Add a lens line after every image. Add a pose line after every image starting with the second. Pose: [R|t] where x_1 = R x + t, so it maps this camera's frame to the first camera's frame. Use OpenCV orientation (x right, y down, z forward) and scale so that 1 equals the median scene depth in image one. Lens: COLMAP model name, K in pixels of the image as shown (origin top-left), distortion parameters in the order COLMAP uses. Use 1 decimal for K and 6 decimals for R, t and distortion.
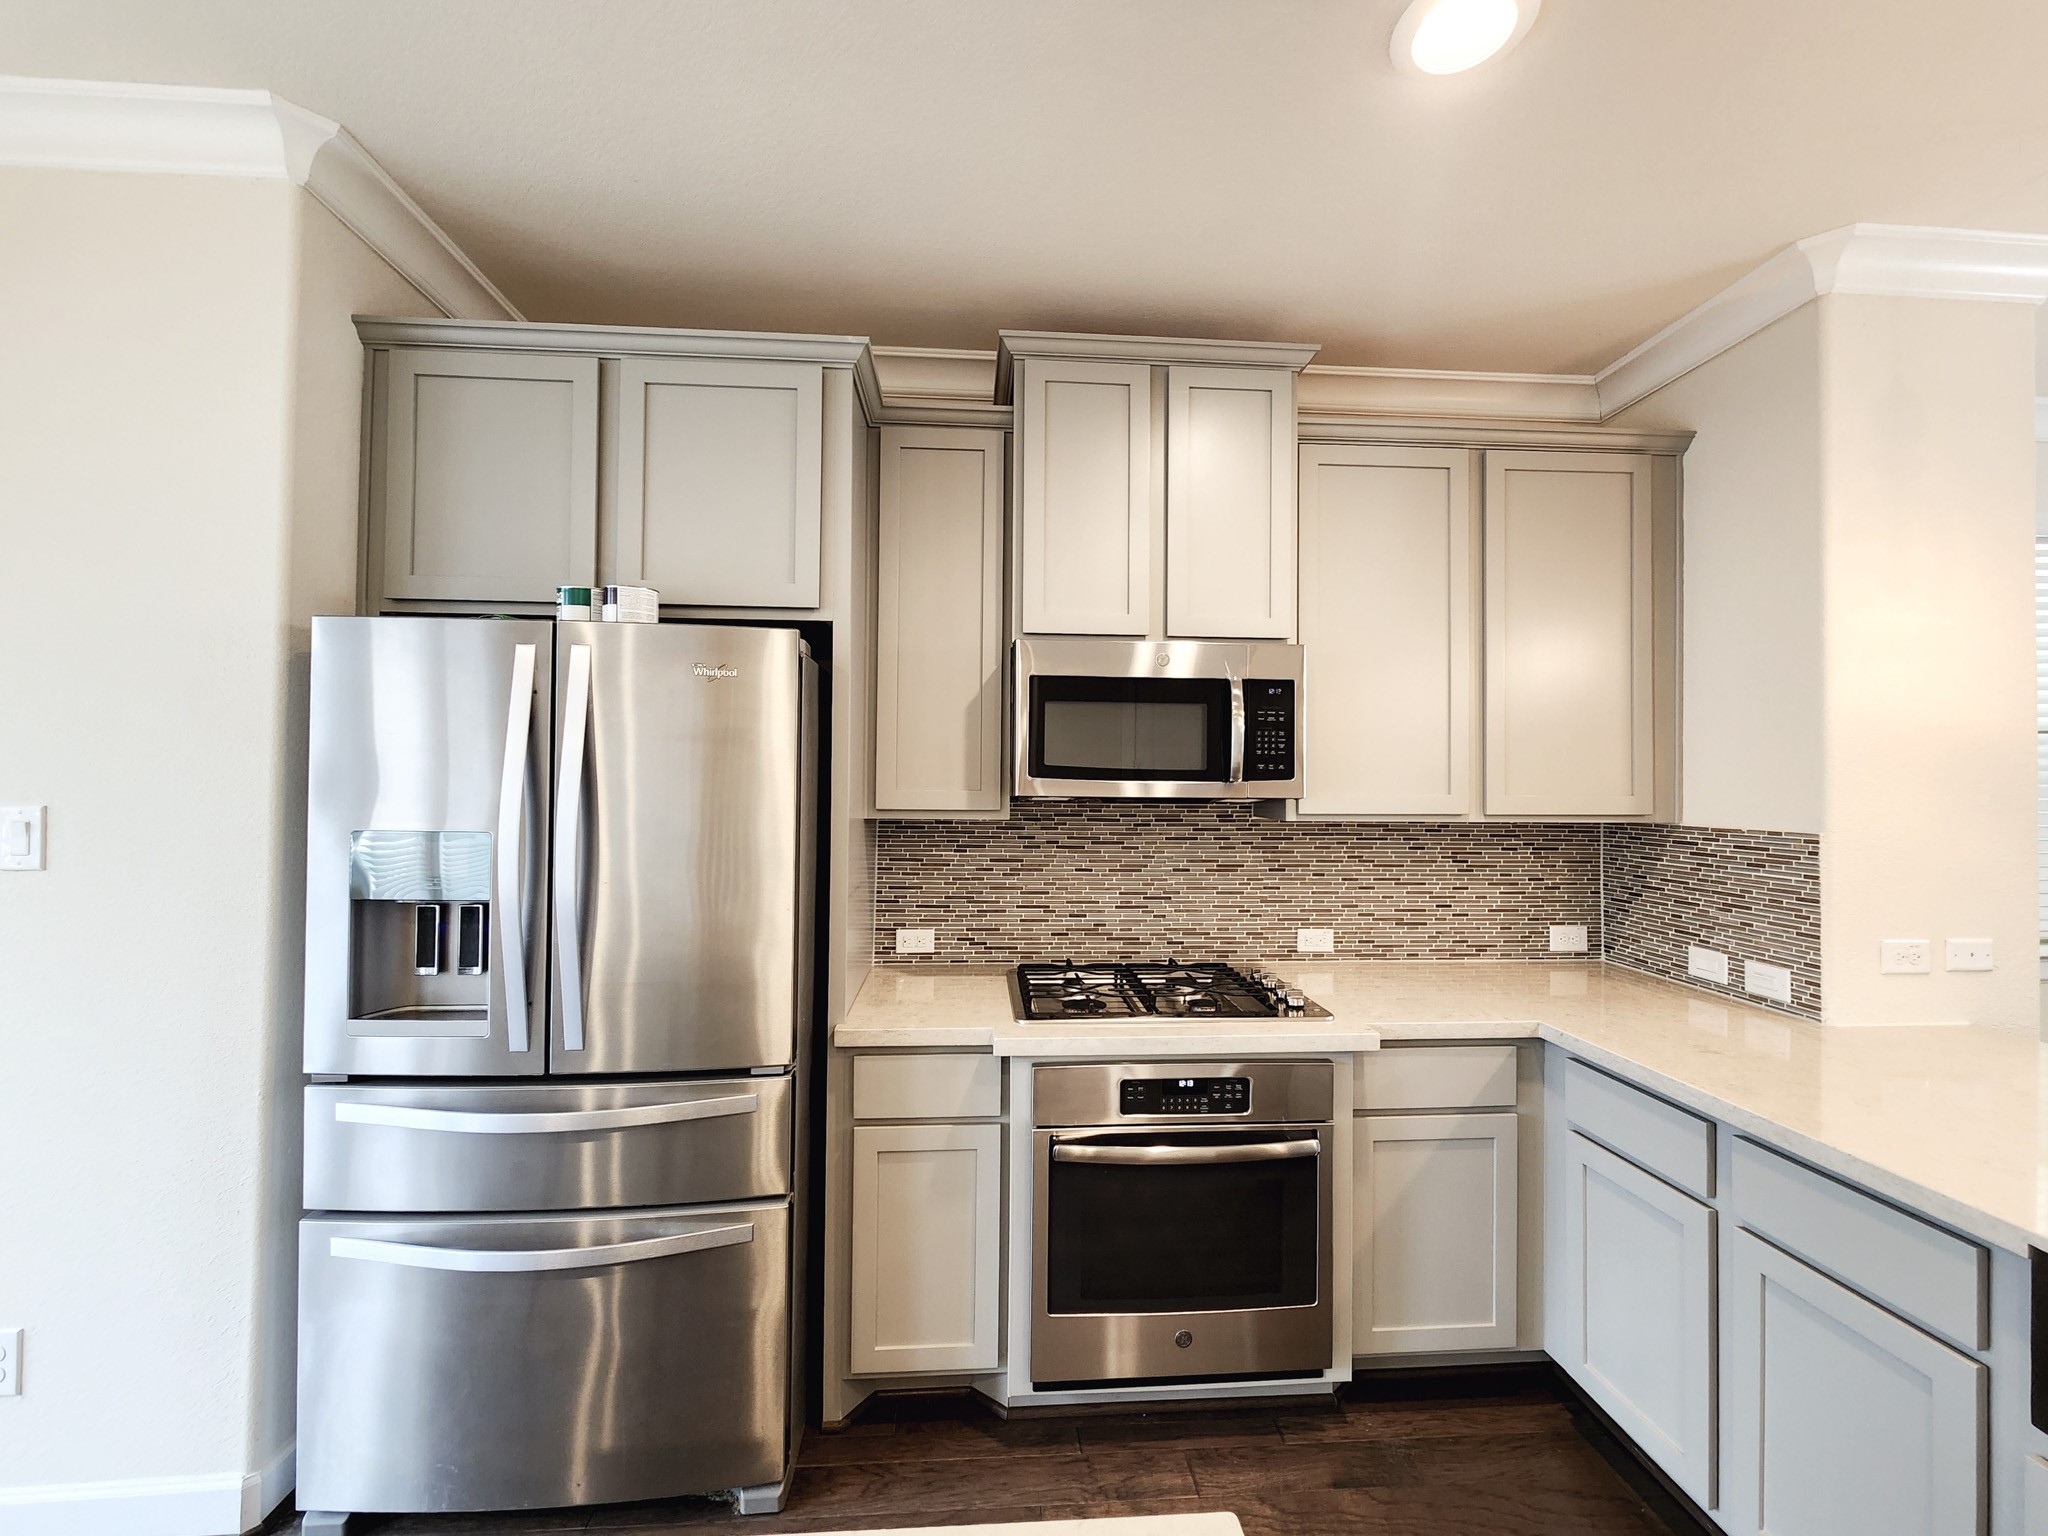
lens RADIAL K [[832.9, 0, 1030.0], [0, 832.9, 769.5], [0, 0, 1]] dist [-0.001783, -0.000859]
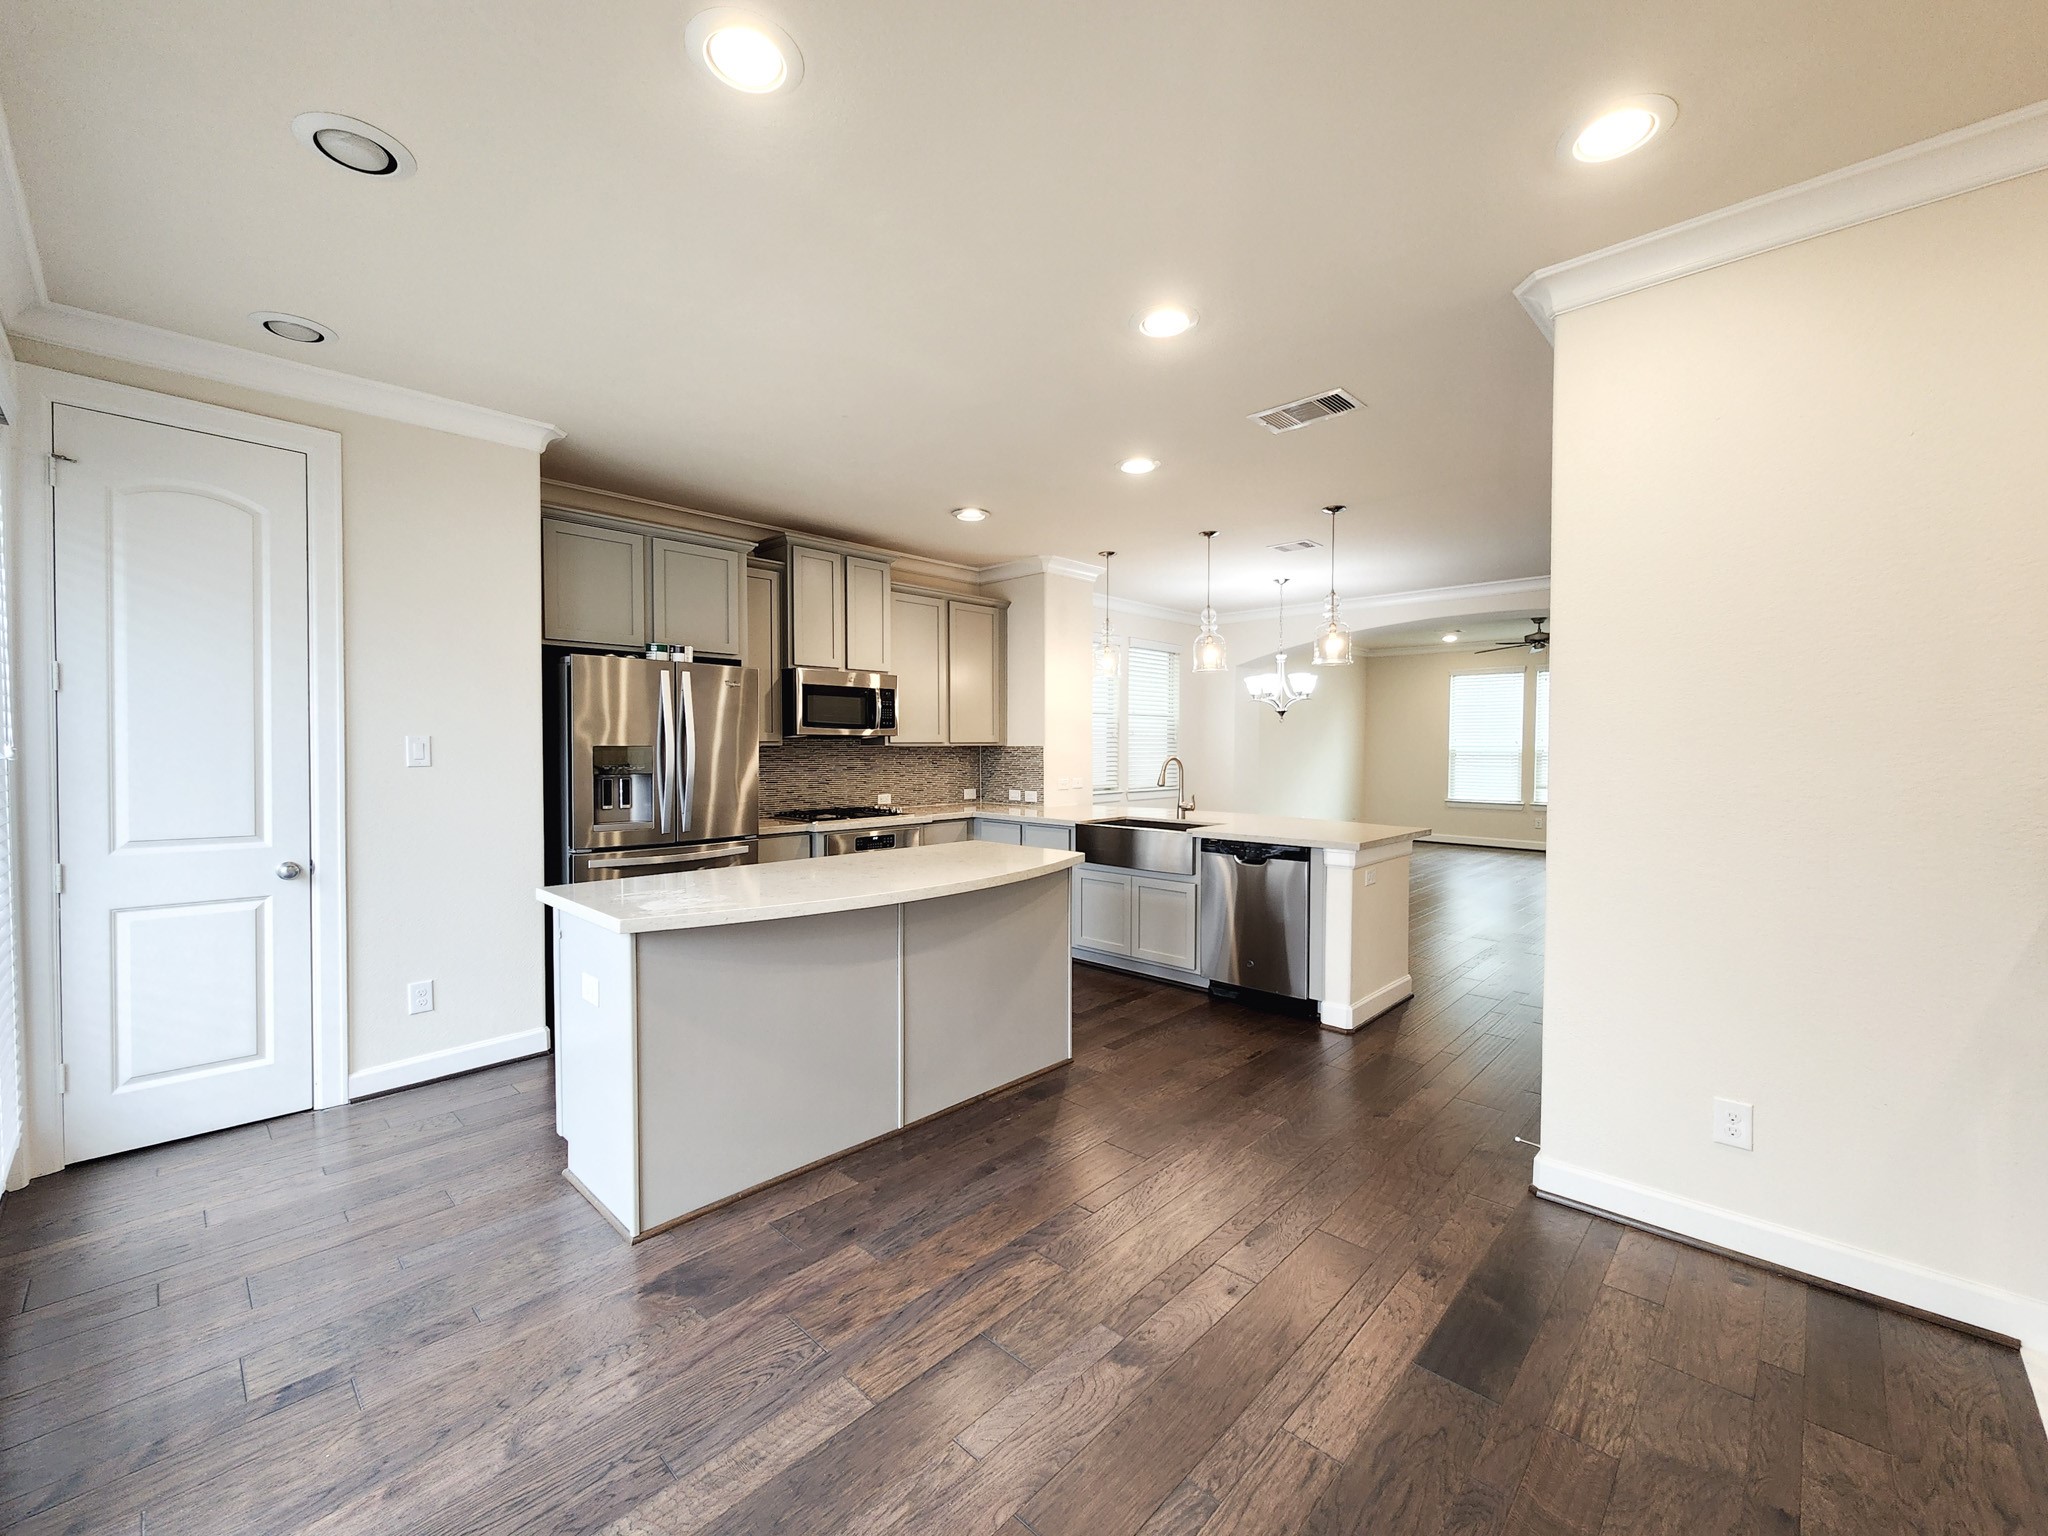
lens RADIAL K [[832.9, 0, 1030.5], [0, 832.9, 761.3], [0, 0, 1]] dist [-0.001783, -0.000859]
pose [[0.738449, -0.021945, 0.673952, -1.091496], [-0.002640, 0.999369, 0.035435, 0.021420], [-0.674304, -0.027946, 0.737925, -1.165139]]
